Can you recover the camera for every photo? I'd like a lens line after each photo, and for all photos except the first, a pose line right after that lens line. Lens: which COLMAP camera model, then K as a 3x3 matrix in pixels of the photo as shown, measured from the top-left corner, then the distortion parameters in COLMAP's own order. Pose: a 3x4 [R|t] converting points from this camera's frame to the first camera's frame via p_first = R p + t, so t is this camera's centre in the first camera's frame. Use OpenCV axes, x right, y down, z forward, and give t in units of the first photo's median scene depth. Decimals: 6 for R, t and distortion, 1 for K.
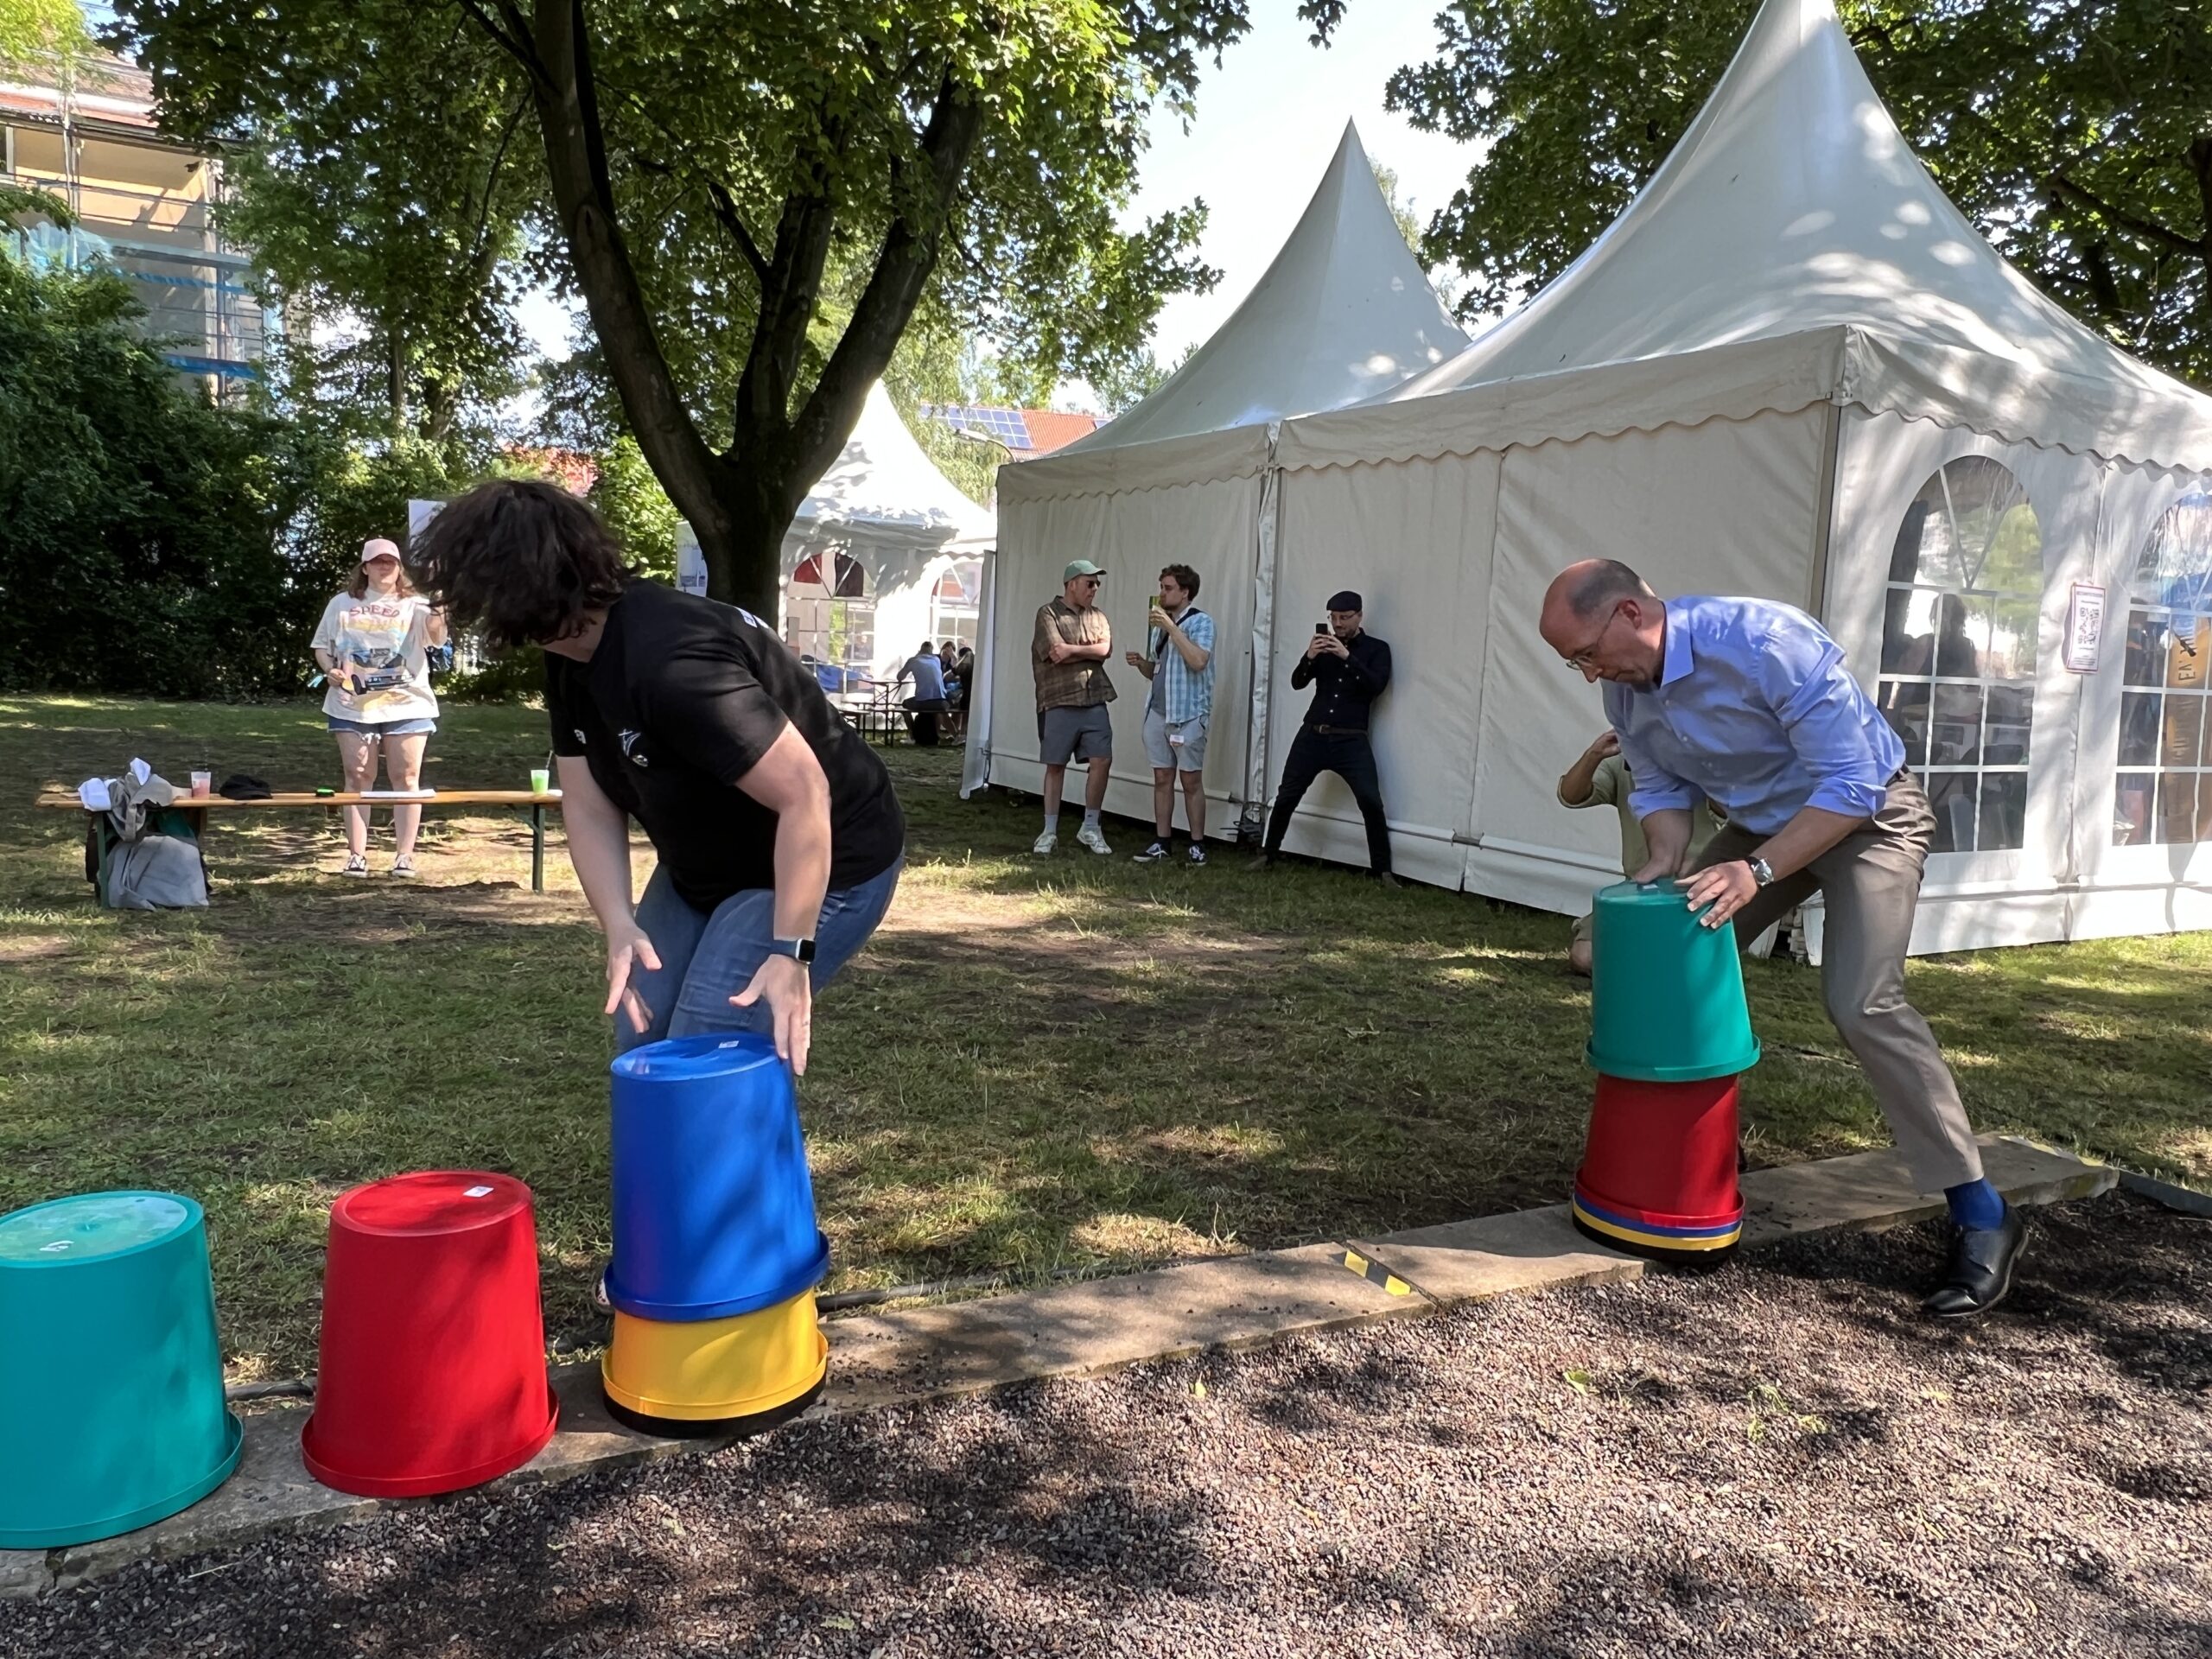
lens RADIAL K [[1794.7, 0, 1104.2], [0, 1794.7, 825.2], [0, 0, 1]] dist [-0.005153, -0.001098]
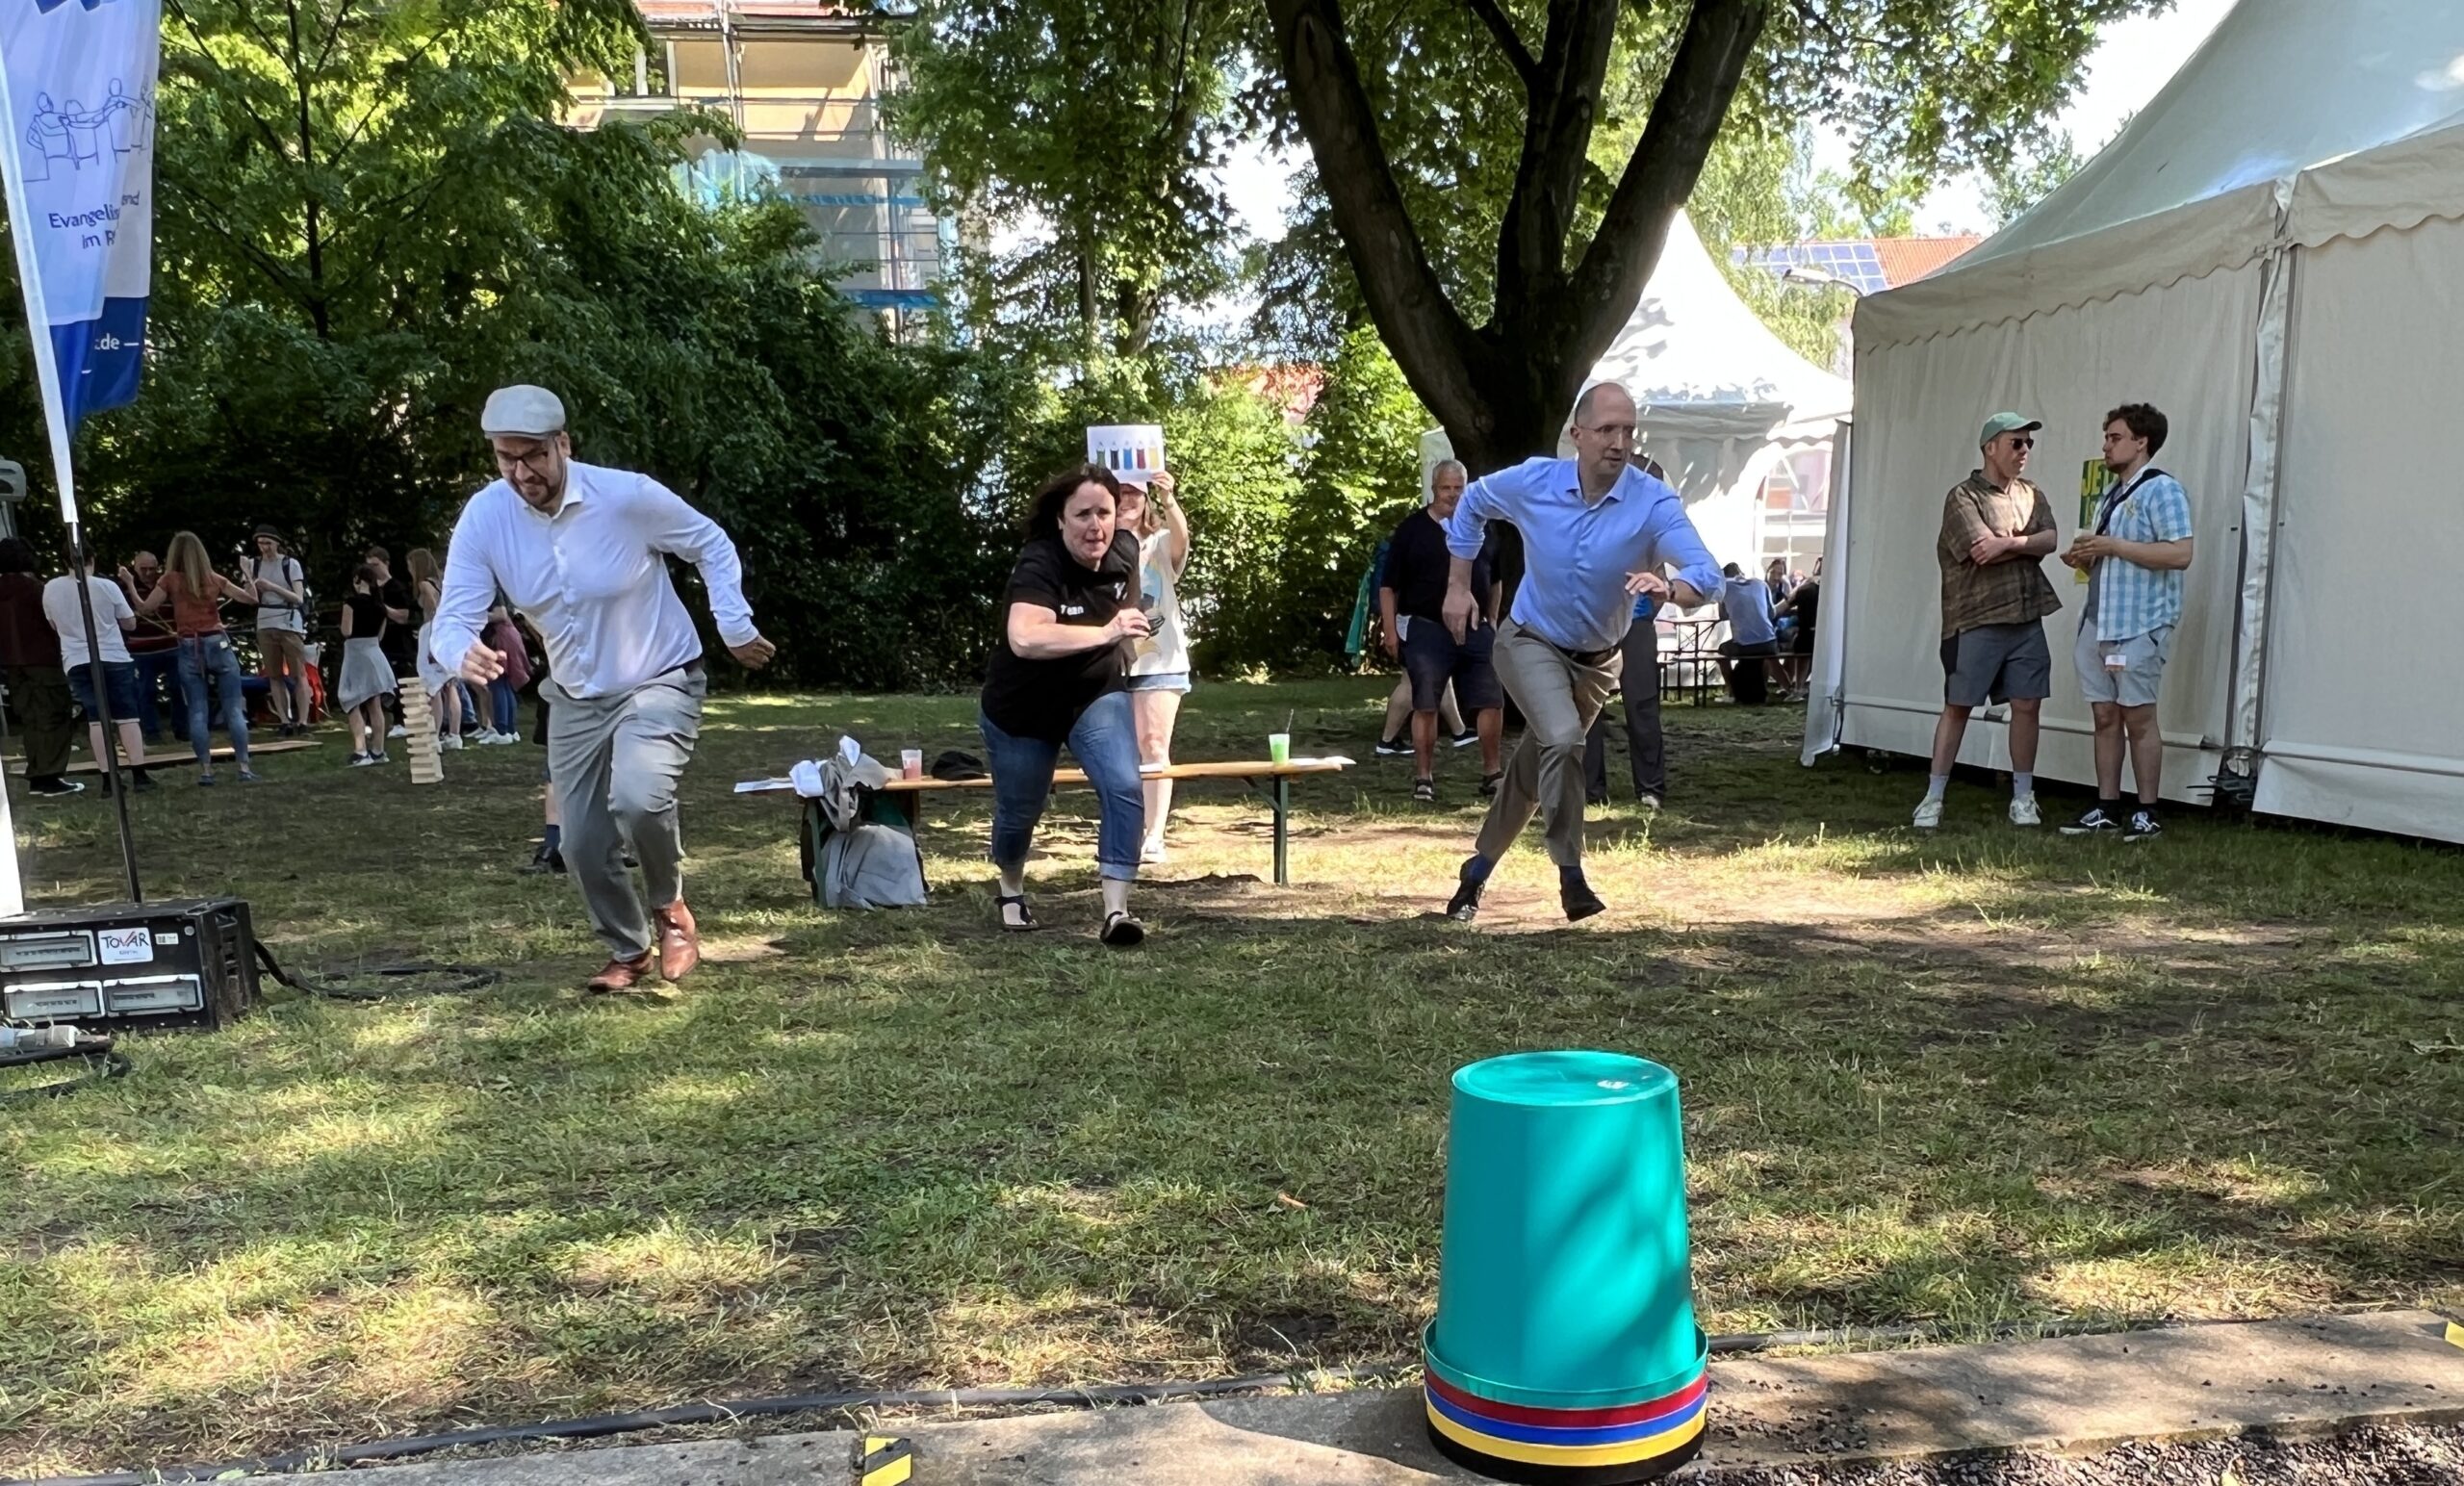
lens RADIAL K [[2567.4, 0, 1234.7], [0, 2567.4, 744.5], [0, 0, 1]] dist [-0.005220, 0.000000]
pose [[0.922321, 0.001017, -0.386423, 0.115797], [0.044234, 0.993146, 0.108191, -0.149886], [0.383884, -0.116880, 0.915954, -0.078161]]
